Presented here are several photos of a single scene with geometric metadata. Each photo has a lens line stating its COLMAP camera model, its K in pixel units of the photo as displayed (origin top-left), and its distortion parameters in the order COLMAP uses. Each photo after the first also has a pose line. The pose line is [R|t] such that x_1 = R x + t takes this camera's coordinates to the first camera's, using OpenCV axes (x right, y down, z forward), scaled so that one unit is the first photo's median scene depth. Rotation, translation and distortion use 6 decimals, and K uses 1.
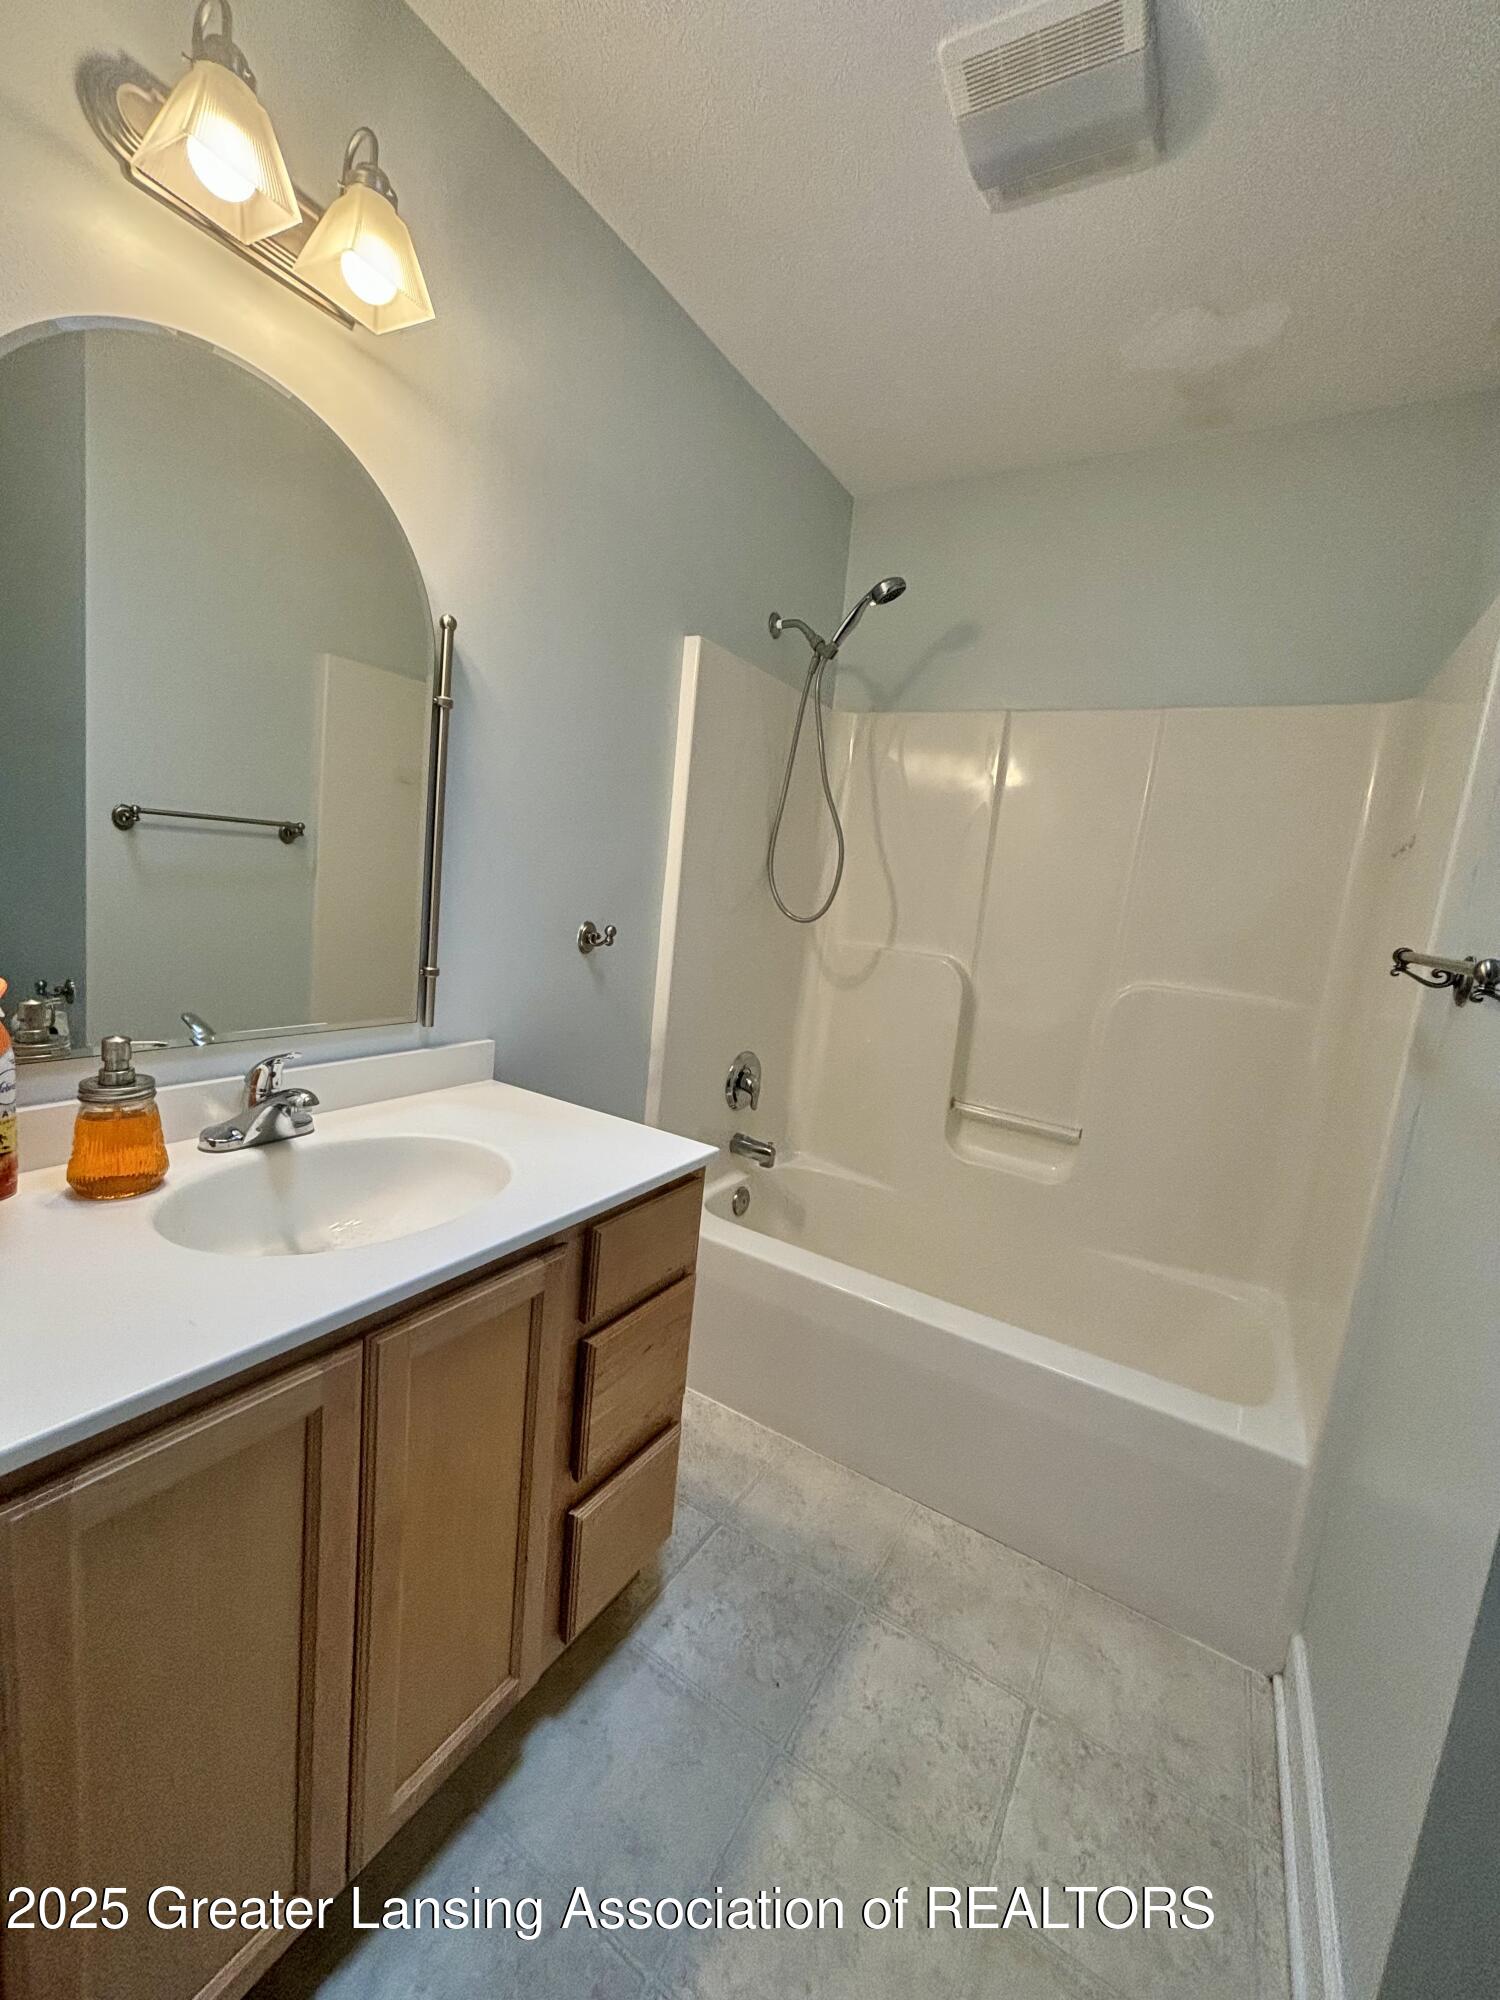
lens RADIAL K [[809.1, 0, 753.8], [0, 809.1, 999.6], [0, 0, 1]] dist [0.012412, 0.000857]
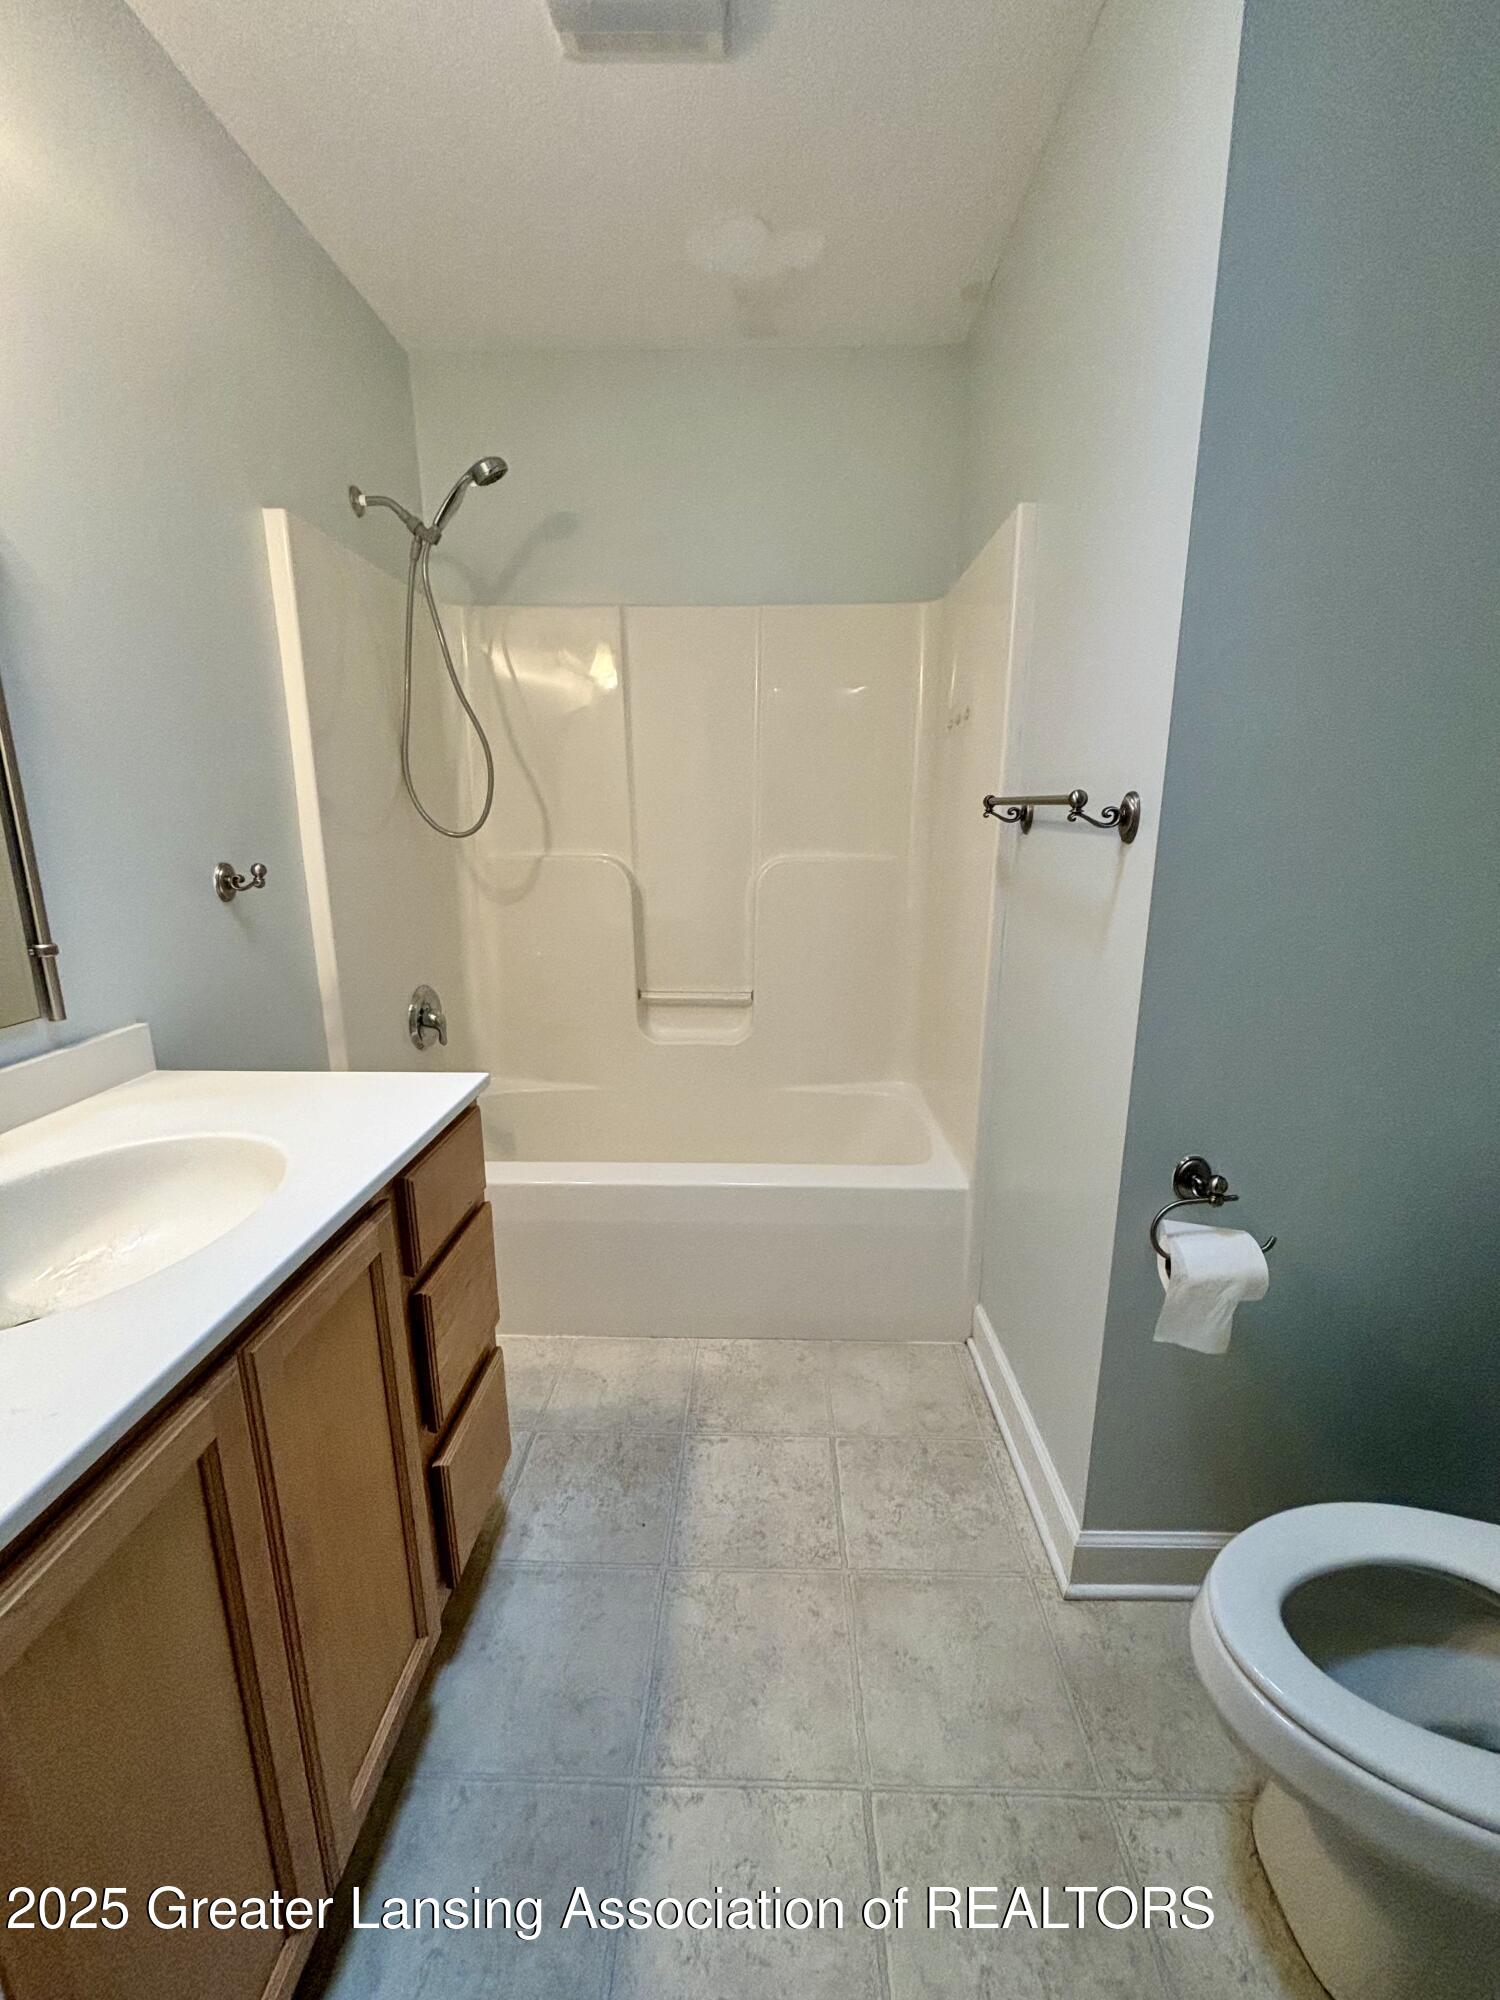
lens RADIAL K [[809.1, 0, 746.5], [0, 809.1, 995.6], [0, 0, 1]] dist [0.012412, 0.000857]
pose [[0.868079, -0.207919, 0.450787, -0.174227], [0.160478, 0.976841, 0.141522, 0.004923], [-0.469772, -0.050511, 0.881341, -0.000982]]
